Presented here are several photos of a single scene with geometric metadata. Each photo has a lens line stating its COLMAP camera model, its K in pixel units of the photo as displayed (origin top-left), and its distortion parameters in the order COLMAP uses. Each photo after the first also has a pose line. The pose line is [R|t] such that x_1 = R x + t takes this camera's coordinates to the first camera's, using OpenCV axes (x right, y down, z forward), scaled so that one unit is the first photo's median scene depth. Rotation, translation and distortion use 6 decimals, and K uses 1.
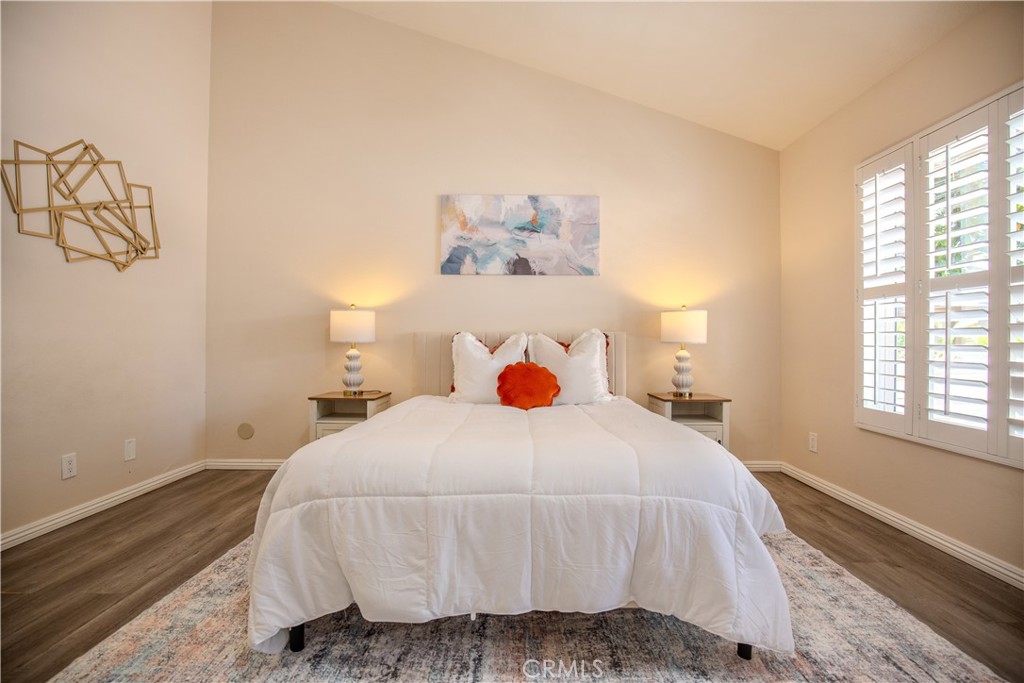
lens RADIAL K [[476.4, 0, 512.5], [0, 476.4, 343.5], [0, 0, 1]] dist [-0.027261, 0.002317]
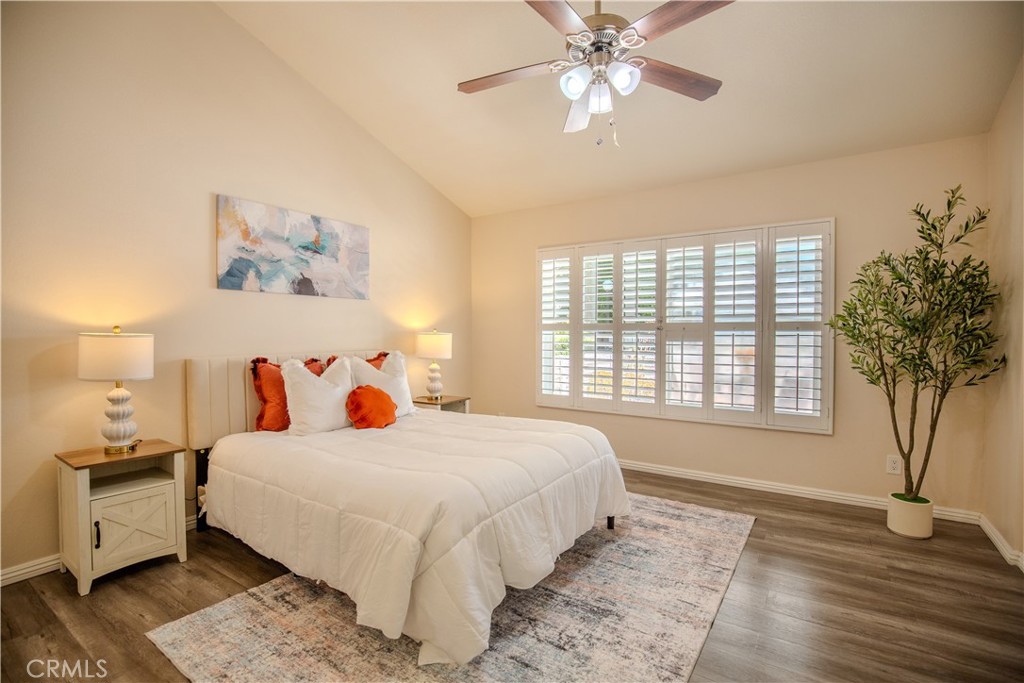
lens RADIAL K [[476.4, 0, 515.3], [0, 476.4, 346.5], [0, 0, 1]] dist [-0.027261, 0.002317]
pose [[0.550286, -0.028184, 0.834500, -0.562010], [0.004435, 0.999515, 0.030833, -0.067079], [-0.834964, -0.013265, 0.550144, 0.100599]]
